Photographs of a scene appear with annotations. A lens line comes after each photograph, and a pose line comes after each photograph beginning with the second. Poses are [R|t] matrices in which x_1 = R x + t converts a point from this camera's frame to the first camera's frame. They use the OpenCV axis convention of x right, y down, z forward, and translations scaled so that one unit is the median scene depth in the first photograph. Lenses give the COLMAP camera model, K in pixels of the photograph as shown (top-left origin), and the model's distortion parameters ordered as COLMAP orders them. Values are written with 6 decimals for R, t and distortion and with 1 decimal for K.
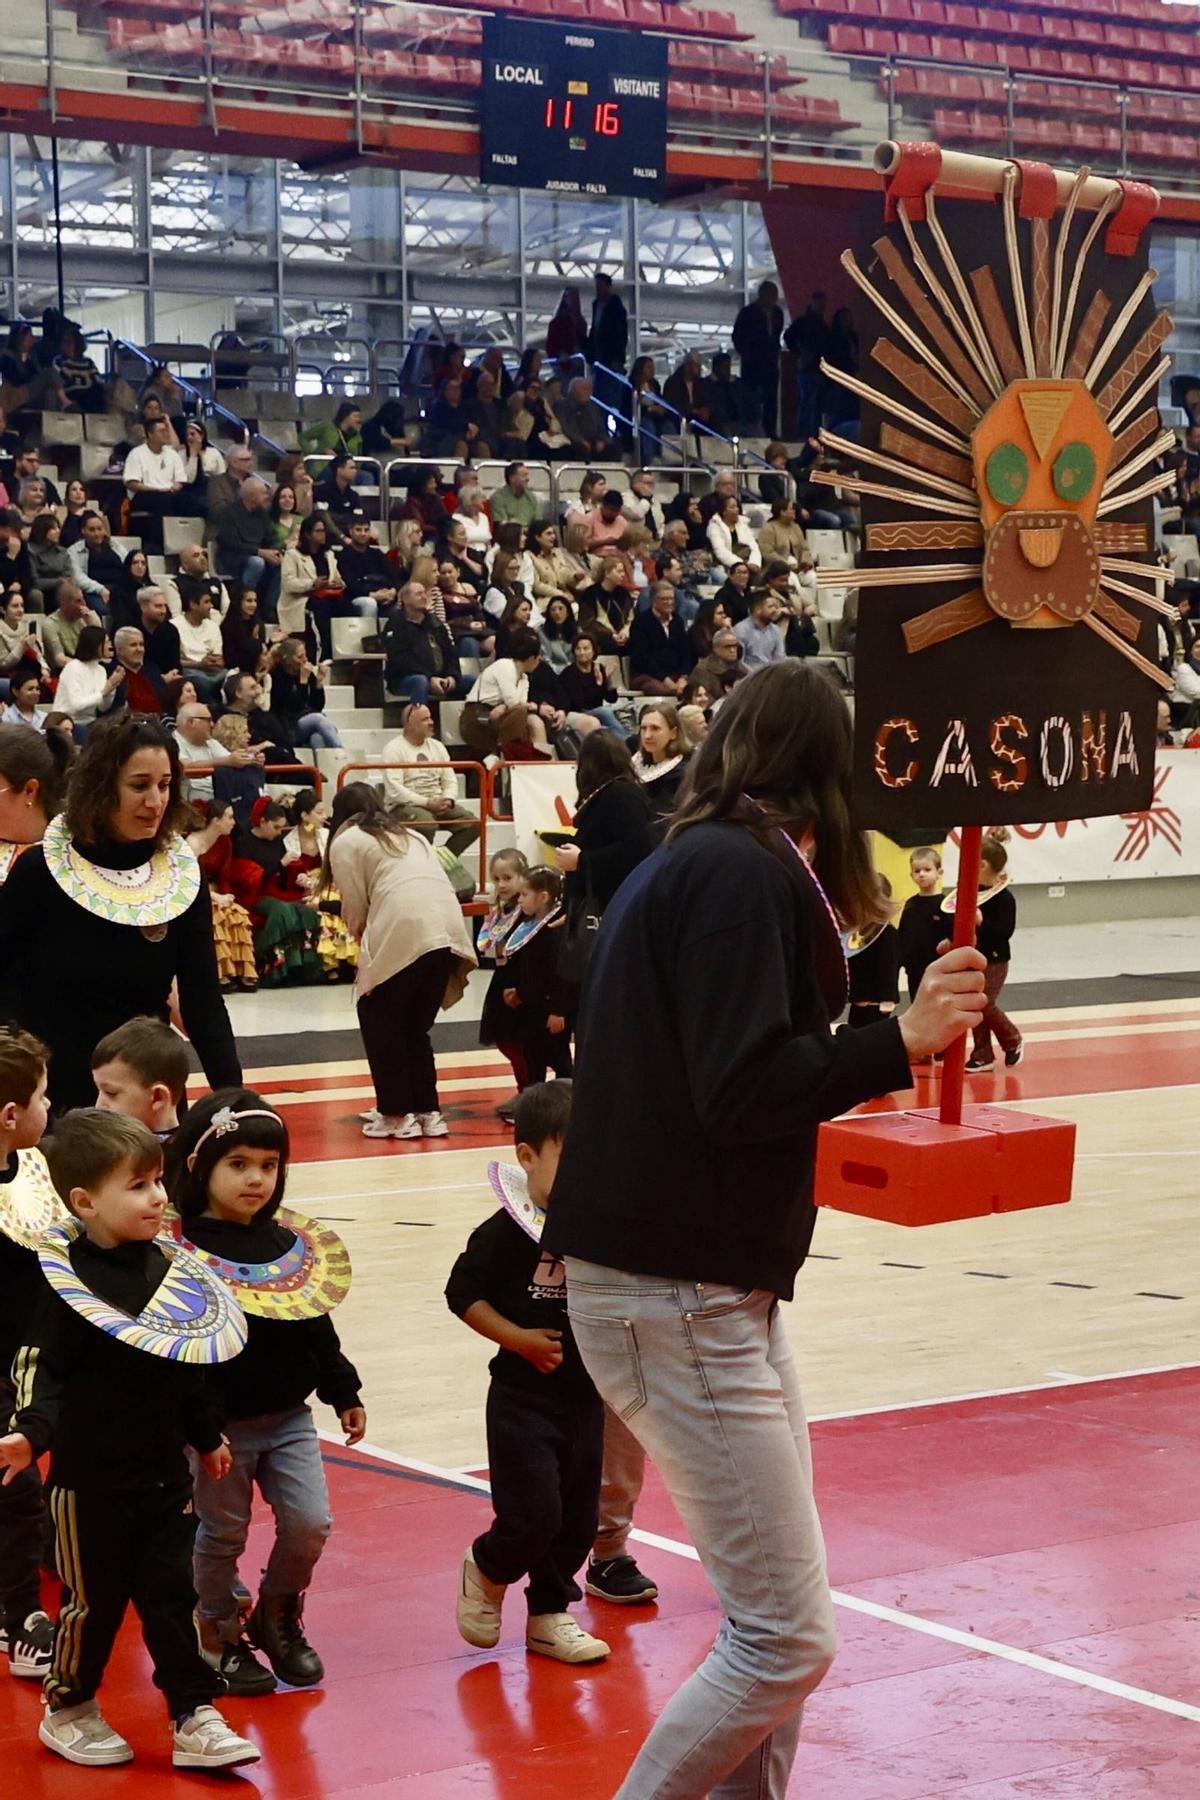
lens RADIAL K [[3510.7, 0, 625.3], [0, 3510.7, 899.9], [0, 0, 1]] dist [0.012826, -0.097274]
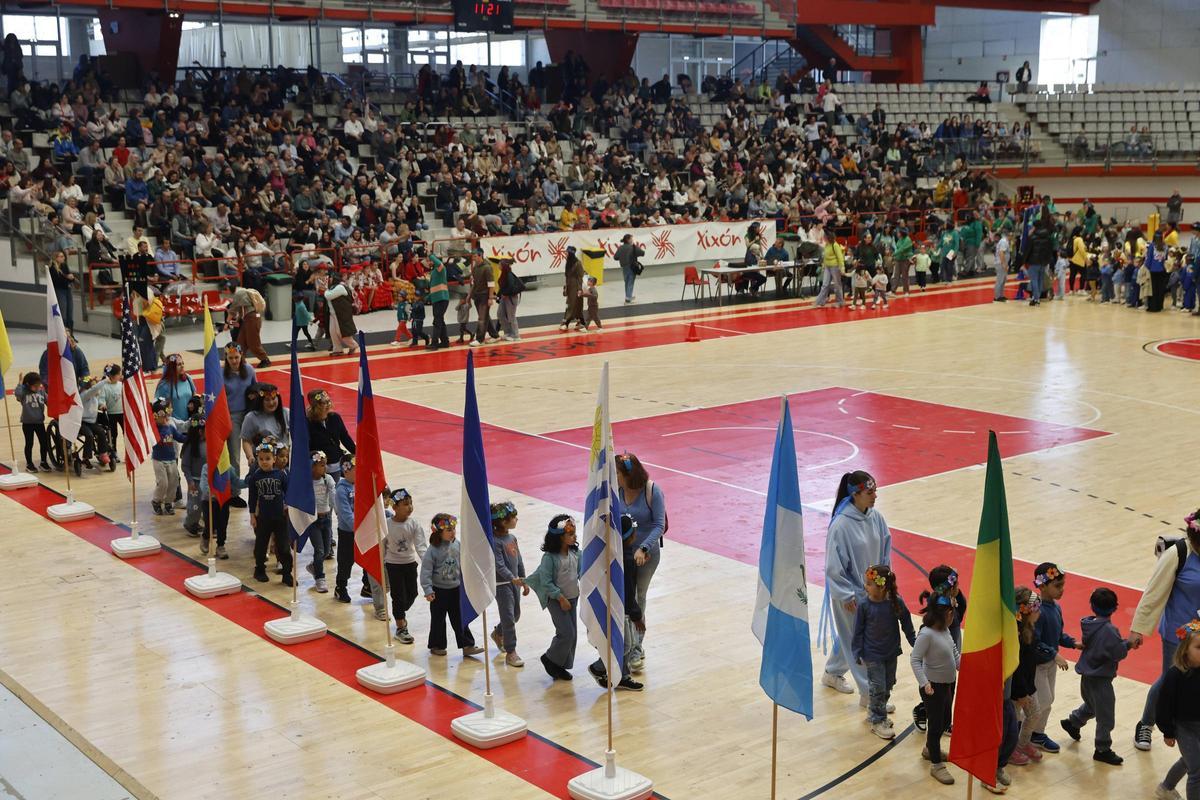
lens RADIAL K [[1538.6, 0, 600.0], [0, 1538.6, 400.0], [0, 0, 1]] dist [0.020496, 0.011446]
pose [[0.995486, -0.009625, 0.094417, -0.046794], [-0.002820, 0.991404, 0.130802, -0.062109], [-0.094865, -0.130478, 0.986902, -0.413216]]
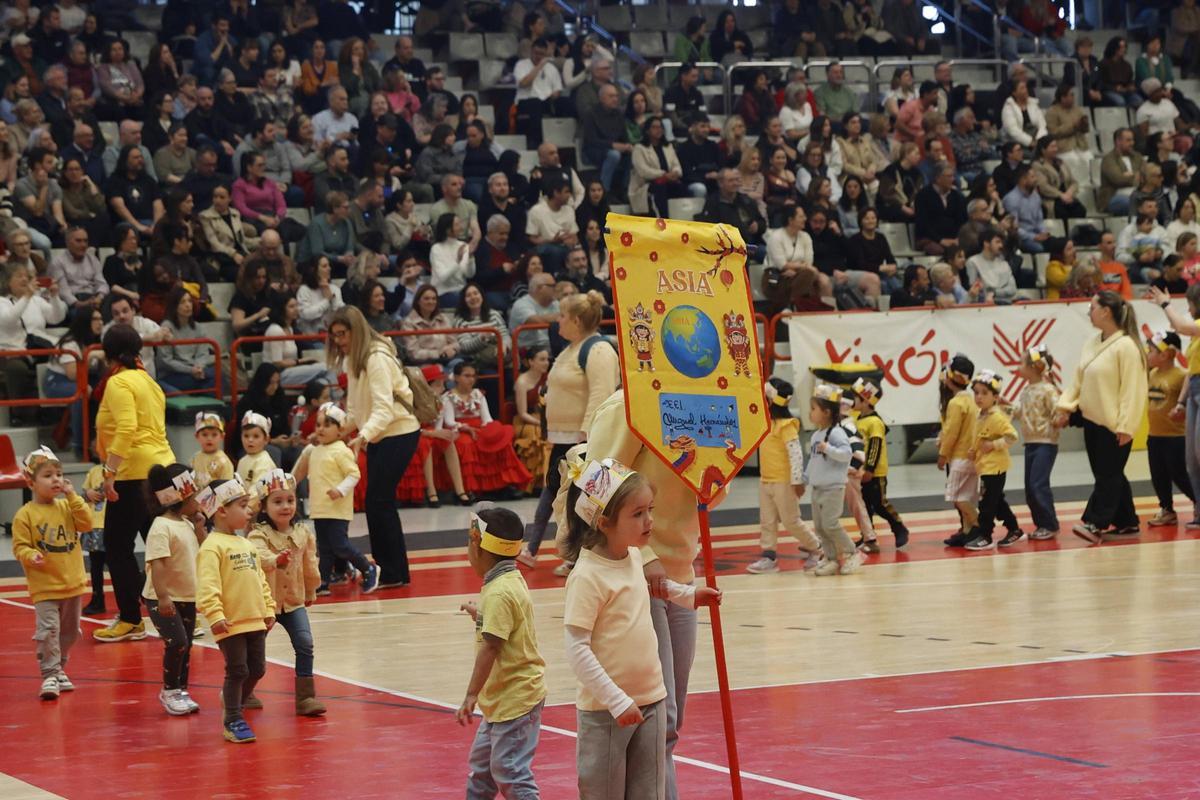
lens RADIAL K [[3519.2, 0, 600.0], [0, 3519.2, 400.0], [0, 0, 1]] dist [0.003184, -0.211153]
pose [[0.987681, -0.019451, -0.155265, 0.075680], [0.017353, 0.999739, -0.014855, 0.007387], [0.155514, 0.011977, 0.987761, -0.203930]]
